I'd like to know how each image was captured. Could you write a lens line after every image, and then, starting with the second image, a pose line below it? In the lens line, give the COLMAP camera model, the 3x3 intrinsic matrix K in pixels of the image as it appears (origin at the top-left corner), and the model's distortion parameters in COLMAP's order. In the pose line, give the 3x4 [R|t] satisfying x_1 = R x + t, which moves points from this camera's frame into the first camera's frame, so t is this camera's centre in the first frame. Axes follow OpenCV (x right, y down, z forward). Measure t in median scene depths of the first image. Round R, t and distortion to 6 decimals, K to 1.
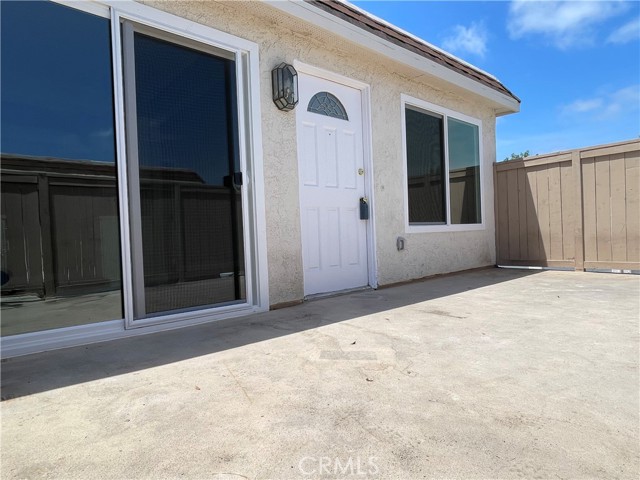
lens RADIAL K [[372.6, 0, 320.0], [0, 372.6, 240.0], [0, 0, 1]] dist [0.000400, -0.002475]
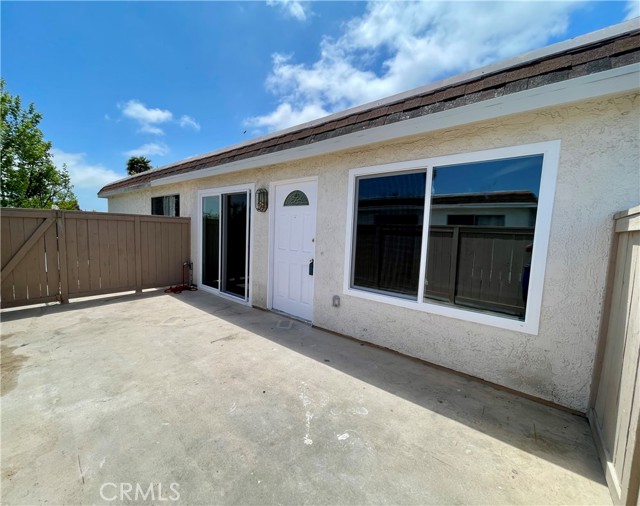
lens RADIAL K [[272.3, 0, 308.4], [0, 272.3, 252.6], [0, 0, 1]] dist [-0.002476, -0.000111]
pose [[0.154048, 0.131825, -0.979230, 1.197736], [-0.054872, 0.990672, 0.124734, -0.286664], [0.986538, 0.034517, 0.159845, 0.890296]]
